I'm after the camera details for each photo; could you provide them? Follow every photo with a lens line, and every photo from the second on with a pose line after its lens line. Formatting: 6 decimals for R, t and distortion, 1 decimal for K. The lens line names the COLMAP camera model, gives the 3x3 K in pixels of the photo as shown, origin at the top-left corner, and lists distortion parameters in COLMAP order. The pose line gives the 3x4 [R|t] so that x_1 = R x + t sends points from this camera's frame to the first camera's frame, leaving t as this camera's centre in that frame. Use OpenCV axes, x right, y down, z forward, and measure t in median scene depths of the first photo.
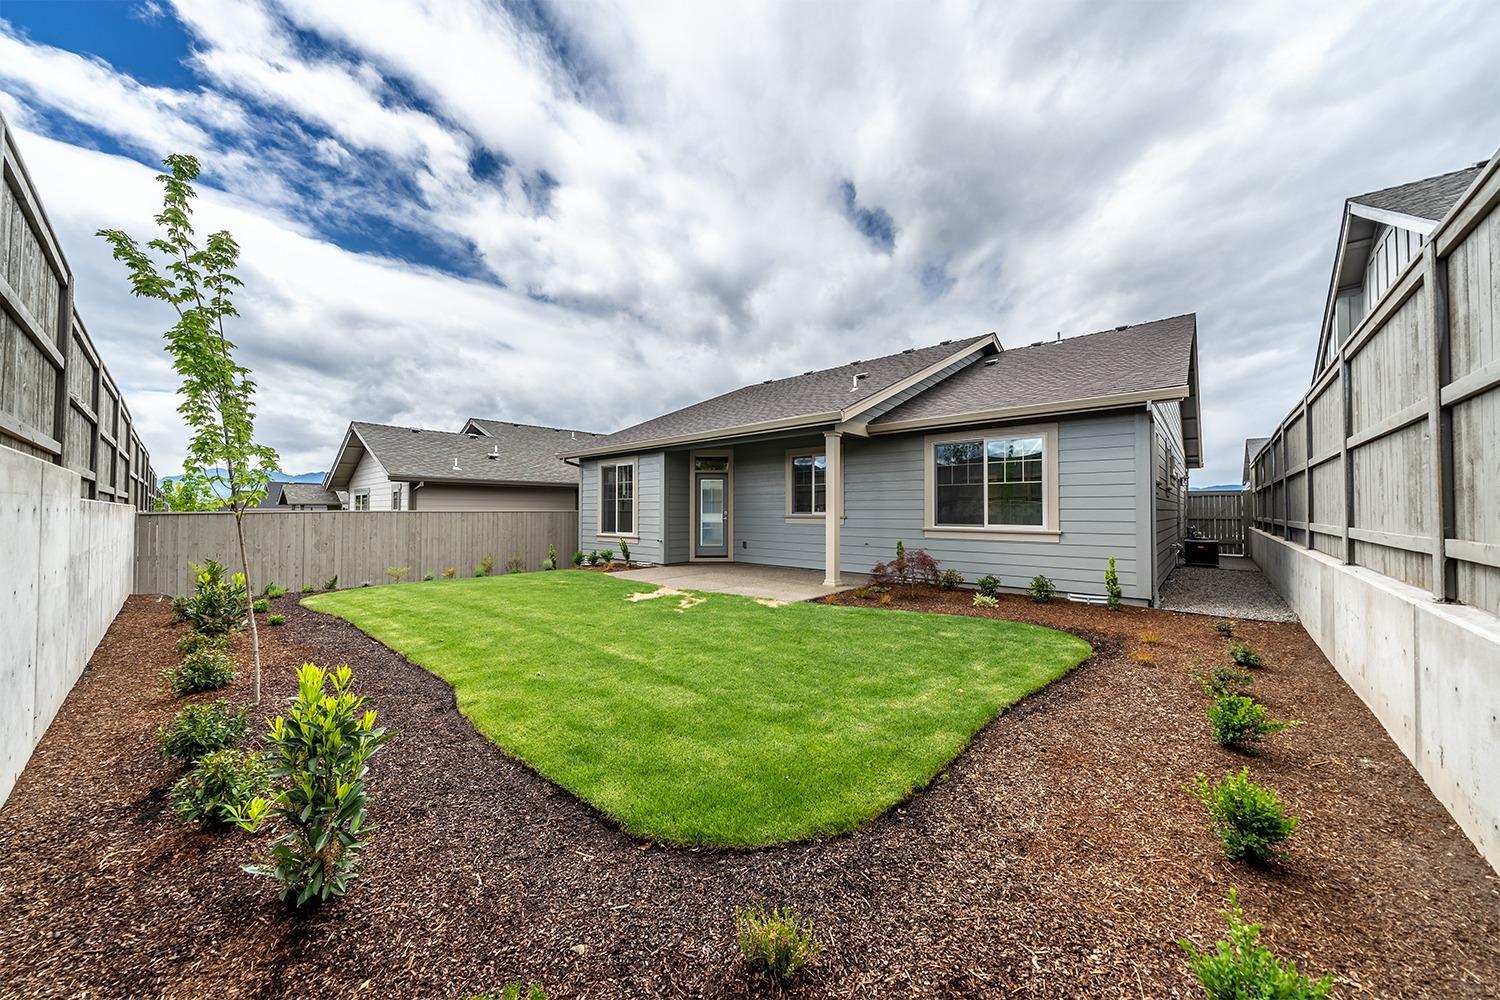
lens RADIAL K [[520.6, 0, 752.4], [0, 520.6, 493.9], [0, 0, 1]] dist [-0.003421, -0.000197]
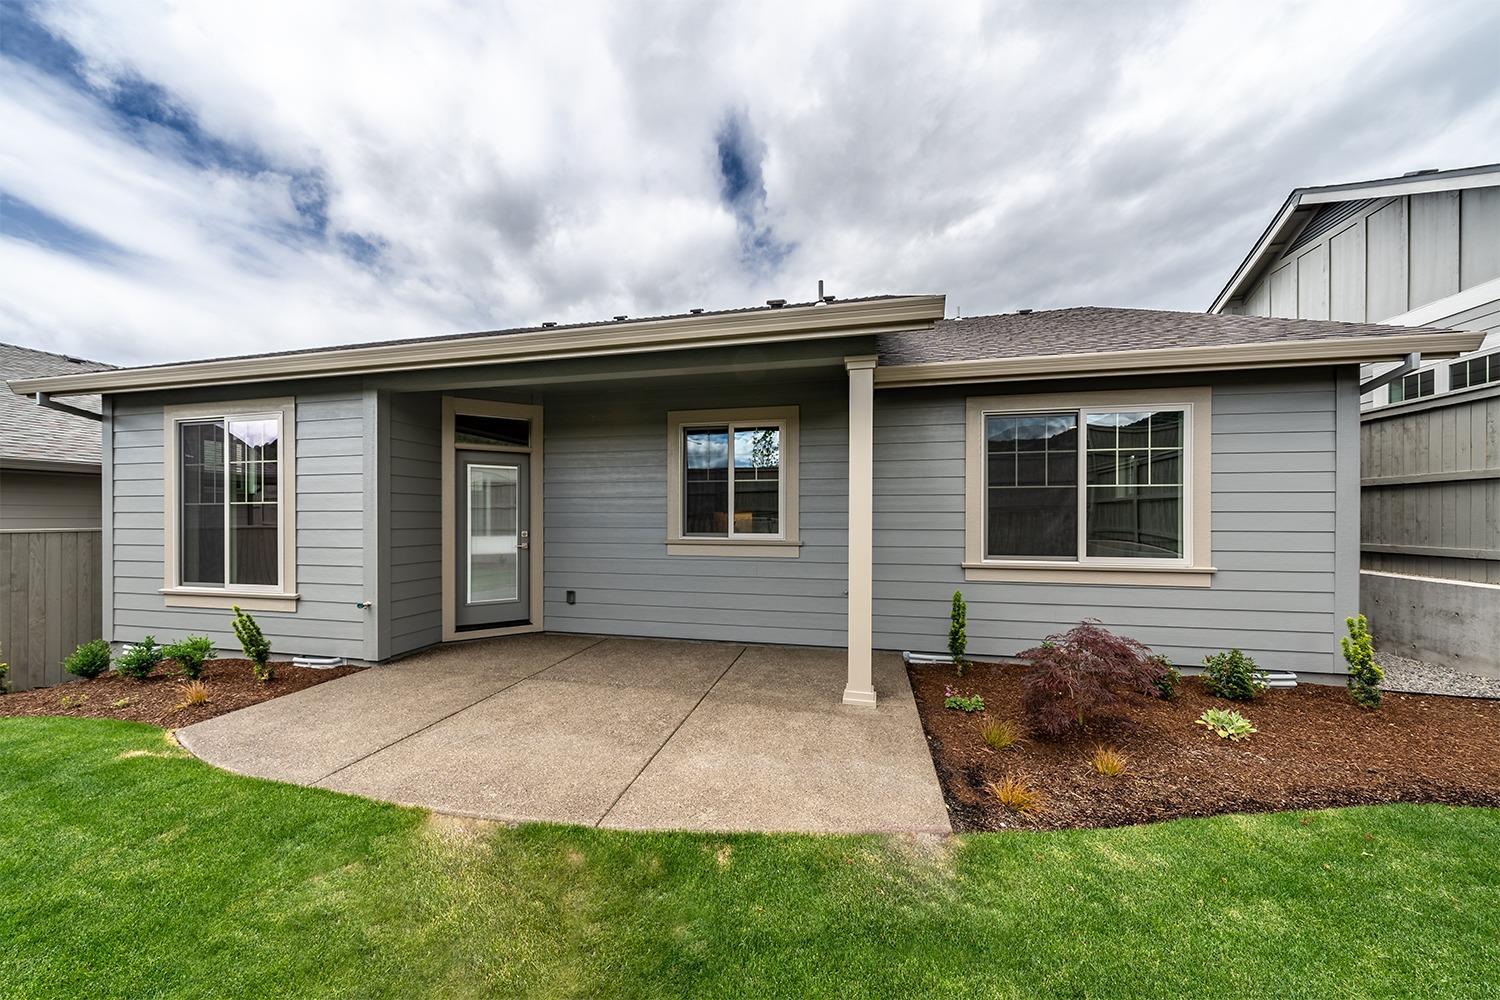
lens RADIAL K [[522.4, 0, 743.5], [0, 522.4, 519.2], [0, 0, 1]] dist [-0.001164, -0.000119]
pose [[0.871599, 0.000226, 0.490220, -0.115196], [-0.016491, 0.999447, 0.028860, 0.004698], [-0.489942, -0.033238, 0.871121, 0.474993]]
